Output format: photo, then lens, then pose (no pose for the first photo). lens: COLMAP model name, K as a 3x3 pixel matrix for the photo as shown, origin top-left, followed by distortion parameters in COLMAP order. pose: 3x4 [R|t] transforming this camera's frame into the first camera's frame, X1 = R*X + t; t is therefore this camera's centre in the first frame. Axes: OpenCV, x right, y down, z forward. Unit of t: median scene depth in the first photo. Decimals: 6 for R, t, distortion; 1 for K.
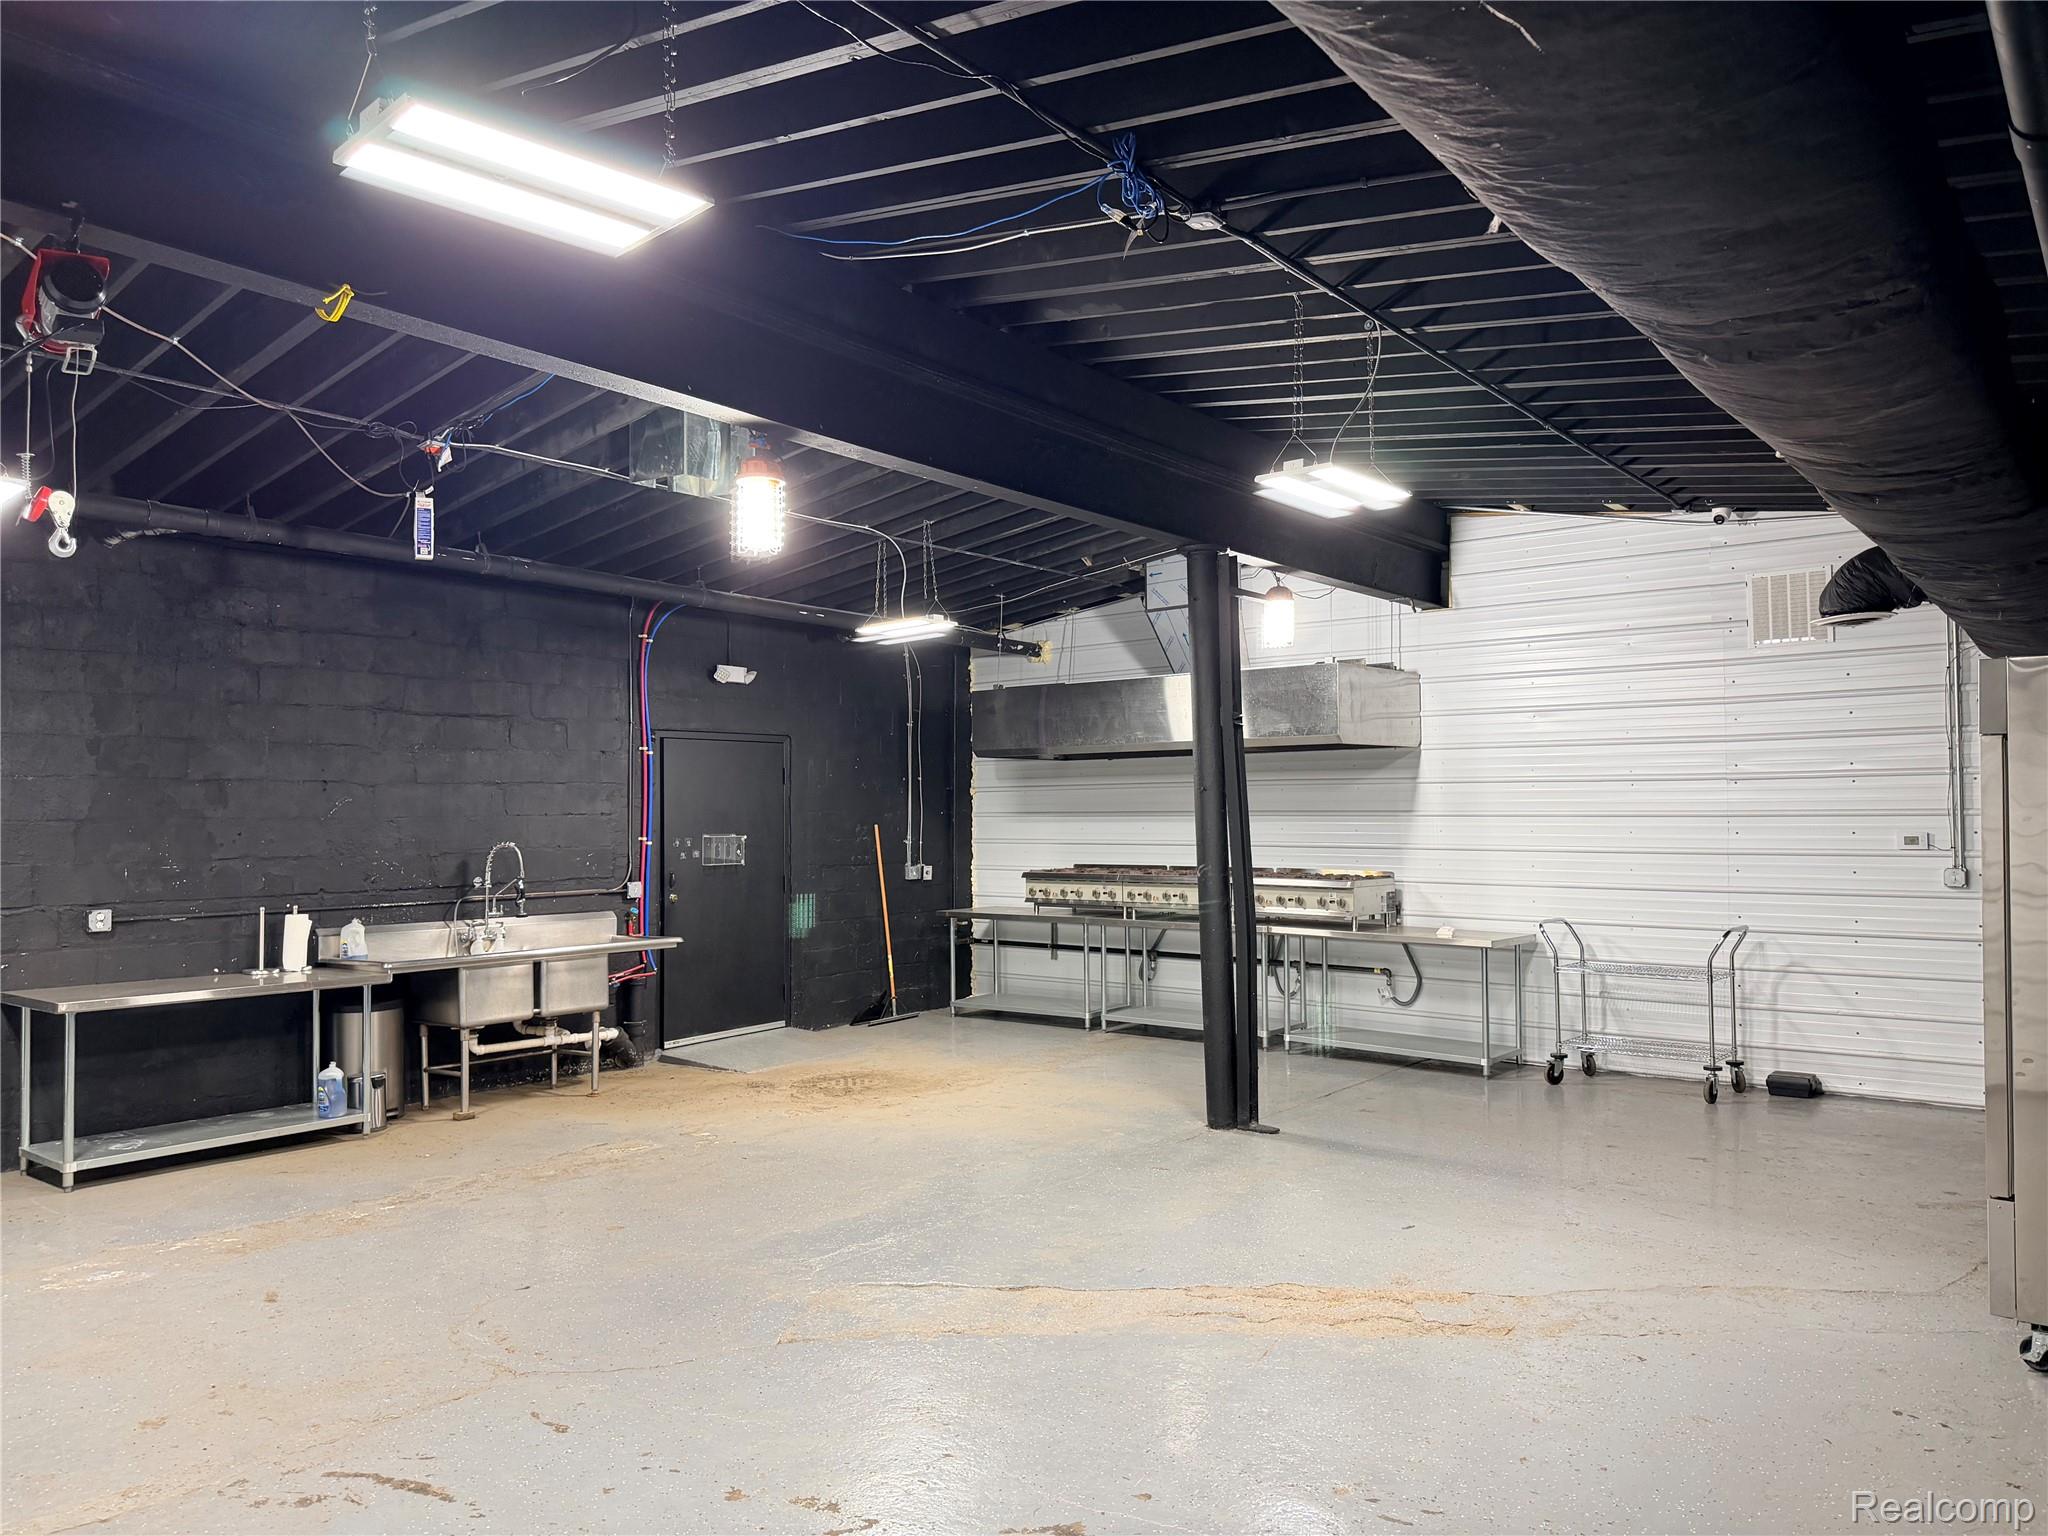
lens RADIAL K [[1418.6, 0, 1021.1], [0, 1418.6, 772.1], [0, 0, 1]] dist [0.072529, -0.096382]
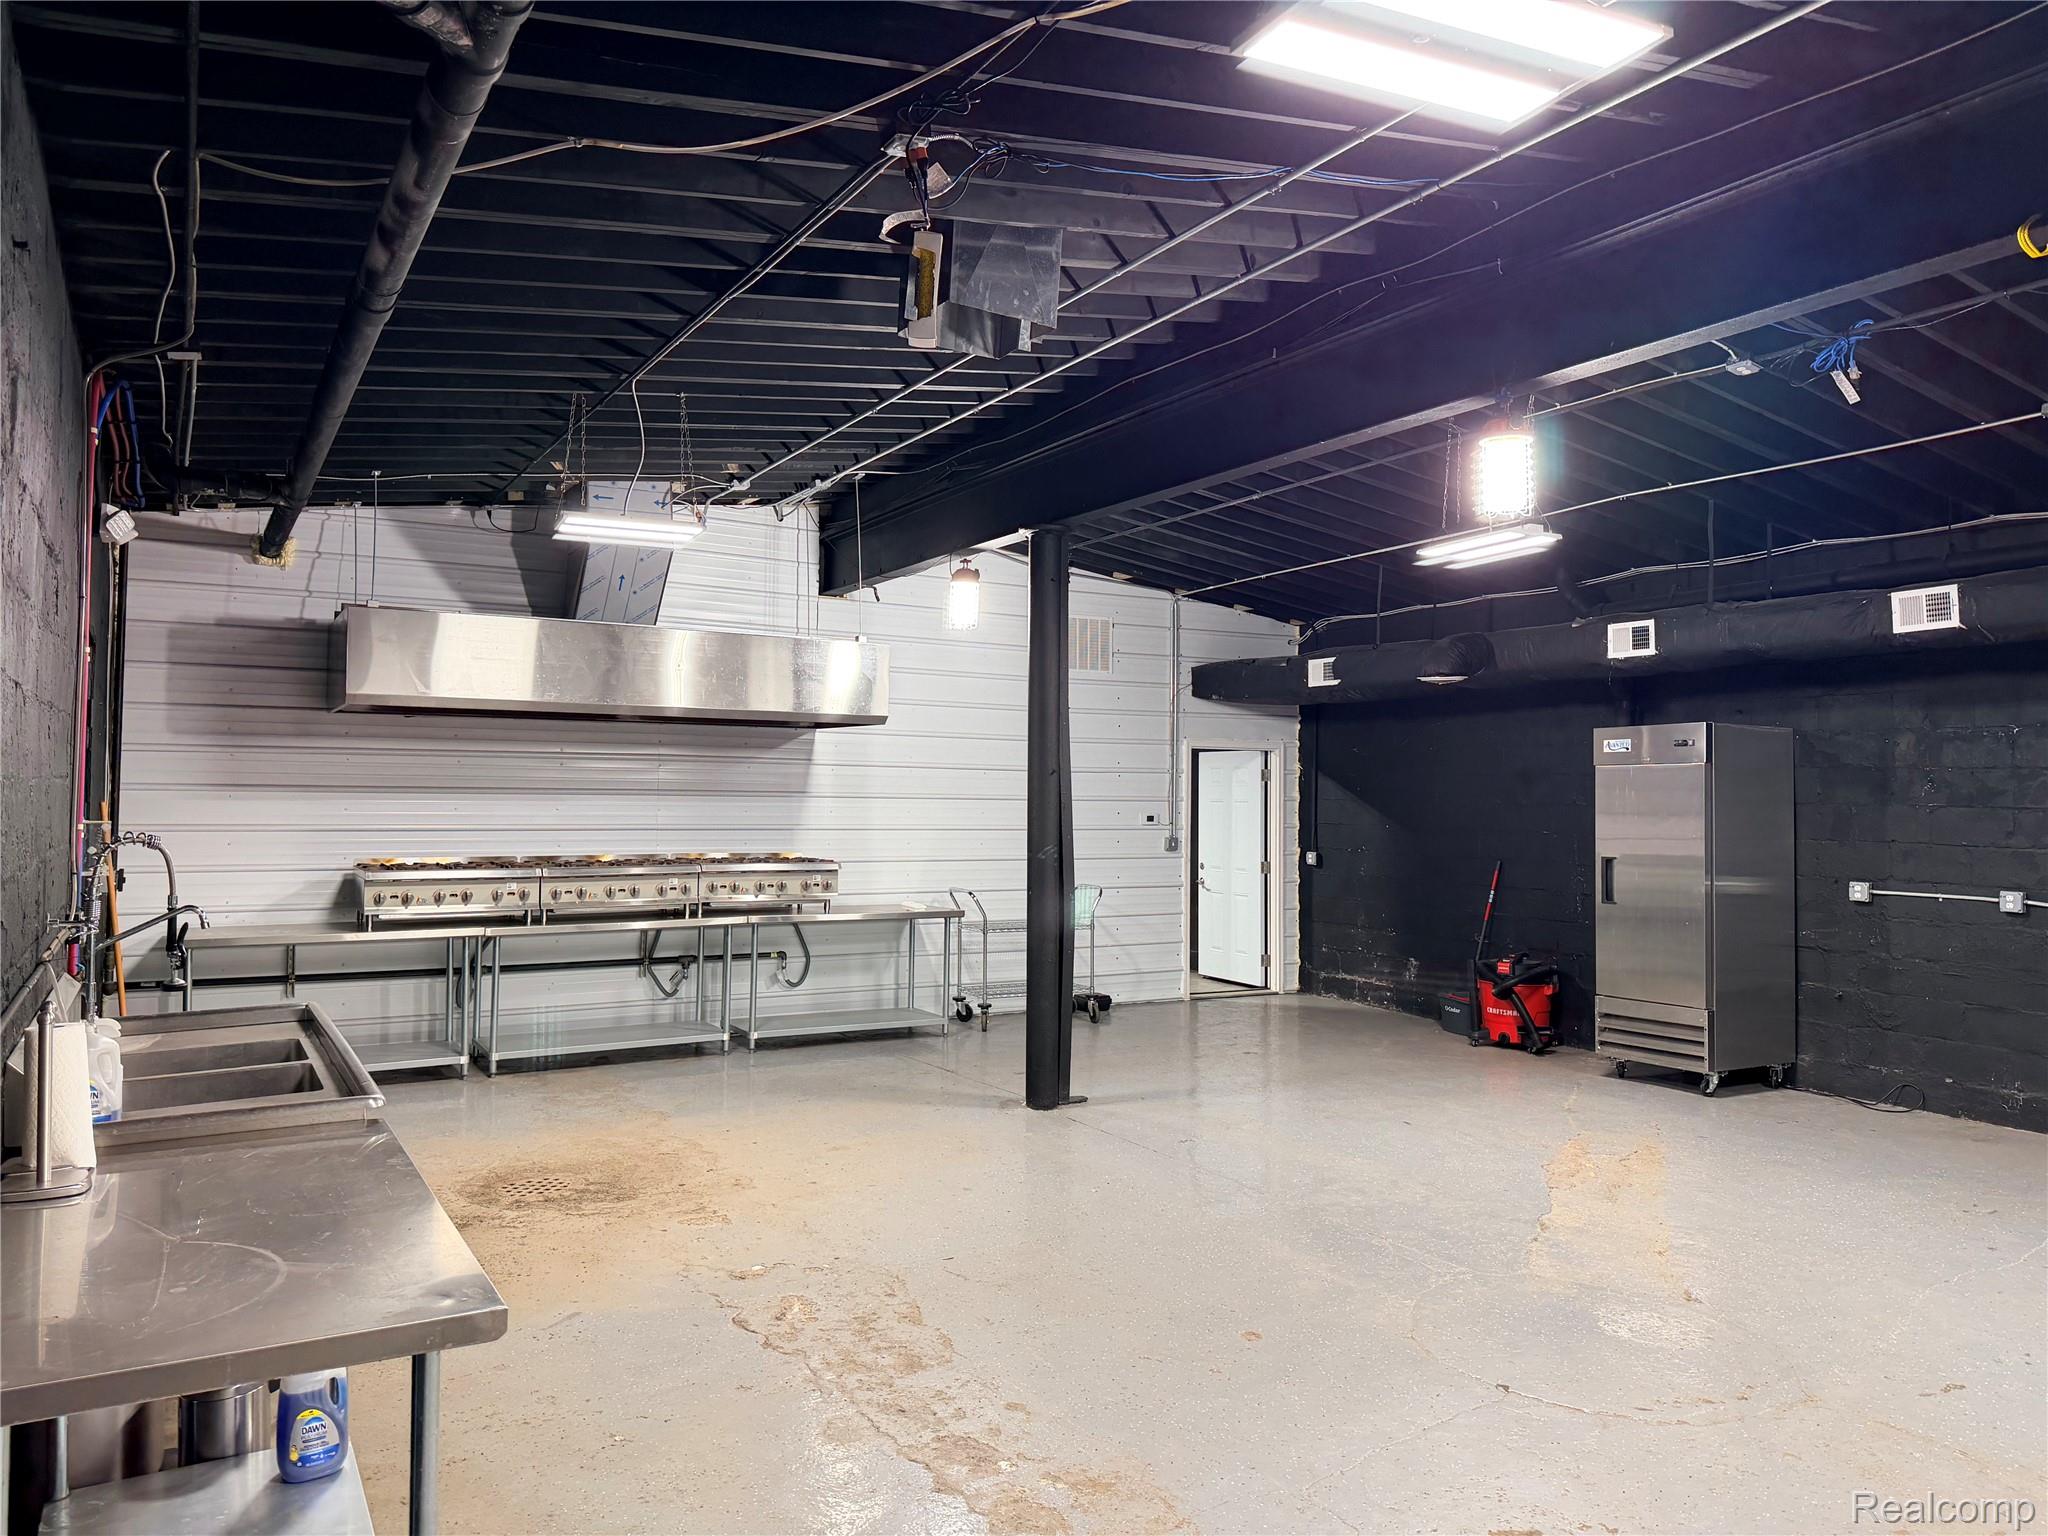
lens RADIAL K [[1410.8, 0, 1024.0], [0, 1410.8, 768.0], [0, 0, 1]] dist [0.092843, -0.089544]
pose [[0.356658, 0.030164, 0.933748, -0.542660], [-0.038456, 0.999106, -0.017587, 0.019729], [-0.933443, -0.029636, 0.357499, 0.450785]]
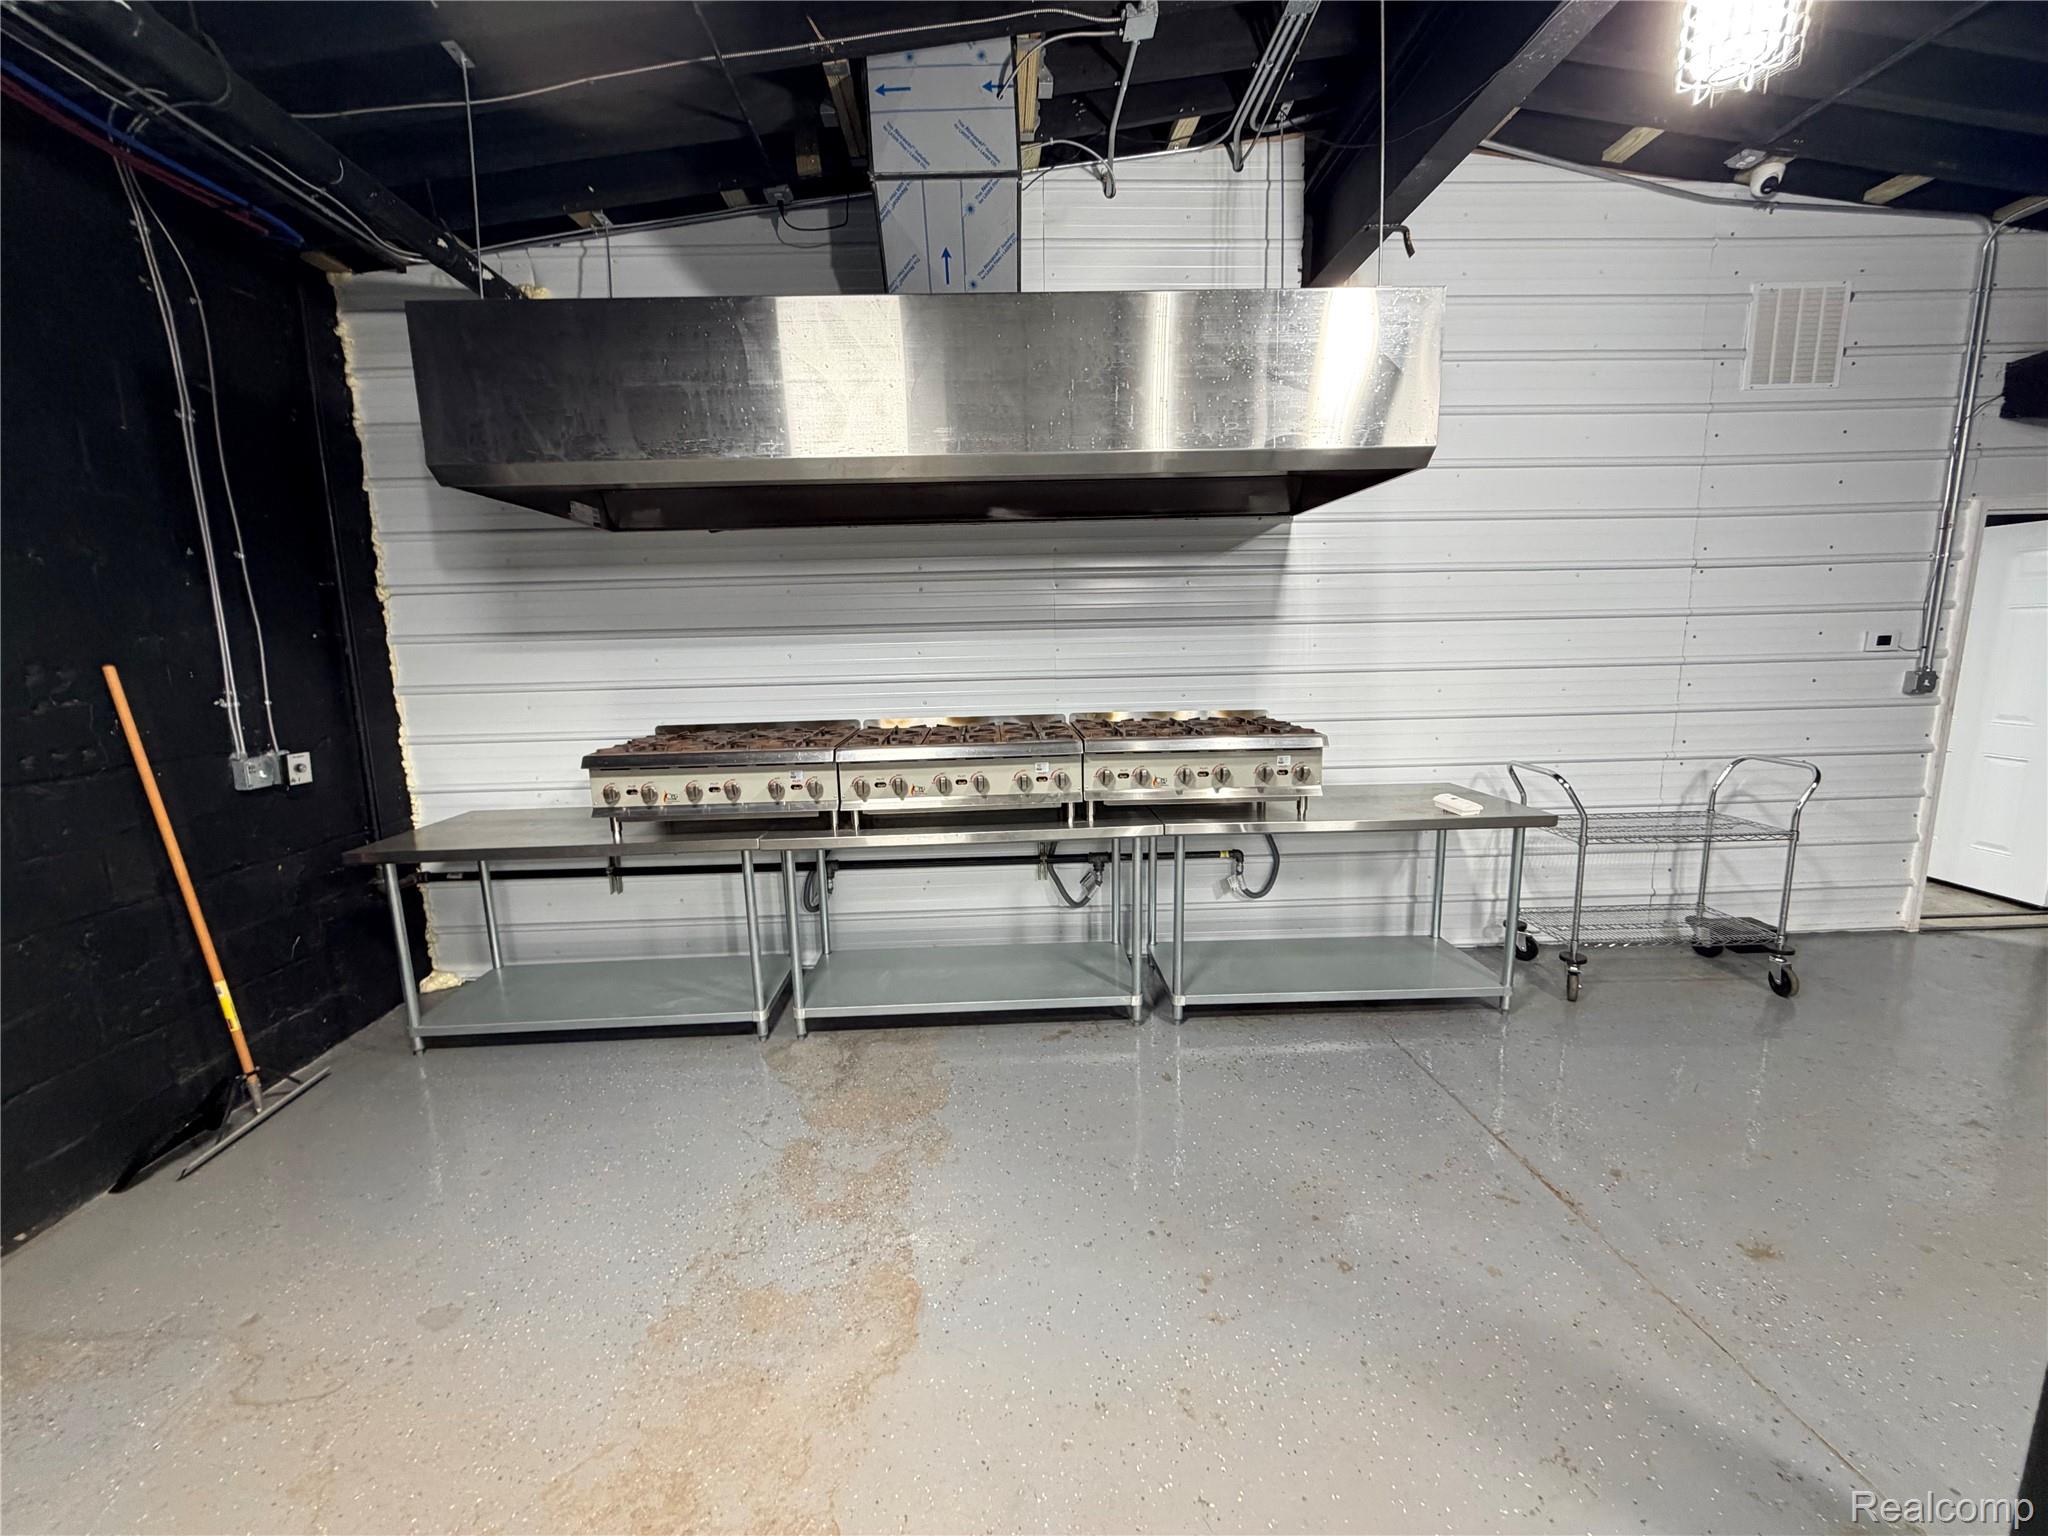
lens RADIAL K [[817.5, 0, 1019.3], [0, 817.5, 768.5], [0, 0, 1]] dist [-0.001881, 0.000173]
pose [[0.757472, -0.115726, 0.642529, -0.063951], [0.001019, 0.984373, 0.176095, 0.026922], [-0.652867, -0.132732, 0.745753, 0.705644]]
